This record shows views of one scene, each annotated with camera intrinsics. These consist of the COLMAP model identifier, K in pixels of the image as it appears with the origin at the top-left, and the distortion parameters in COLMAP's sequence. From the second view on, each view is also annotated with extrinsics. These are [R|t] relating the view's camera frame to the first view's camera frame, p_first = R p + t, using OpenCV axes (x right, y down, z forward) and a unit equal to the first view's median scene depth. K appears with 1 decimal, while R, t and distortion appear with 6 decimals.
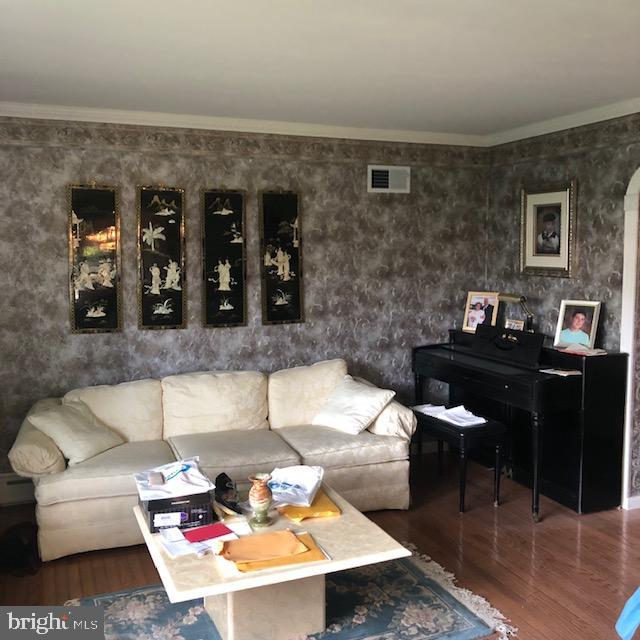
lens RADIAL K [[705.4, 0, 319.6], [0, 705.4, 326.4], [0, 0, 1]] dist [0.022025, 0.000000]
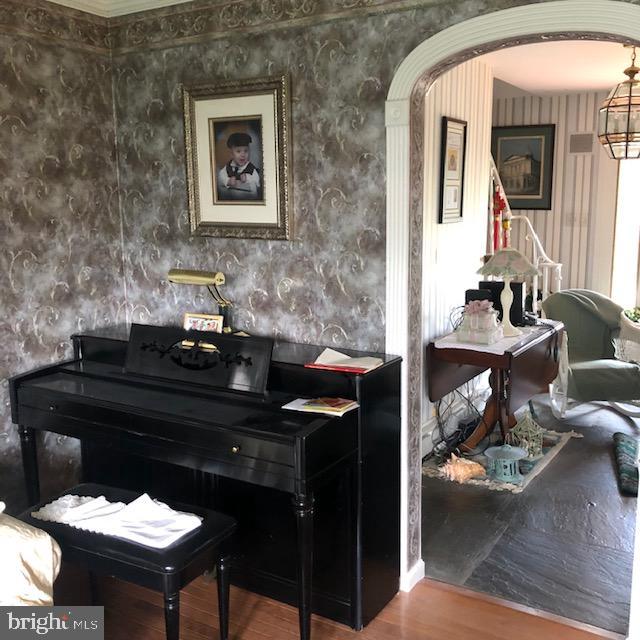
lens RADIAL K [[705.4, 0, 326.8], [0, 705.4, 316.4], [0, 0, 1]] dist [0.022025, 0.000000]
pose [[0.801250, -0.100968, 0.589748, 0.013975], [0.071062, 0.994741, 0.073758, -0.043072], [-0.594094, -0.017190, 0.804212, 0.466742]]
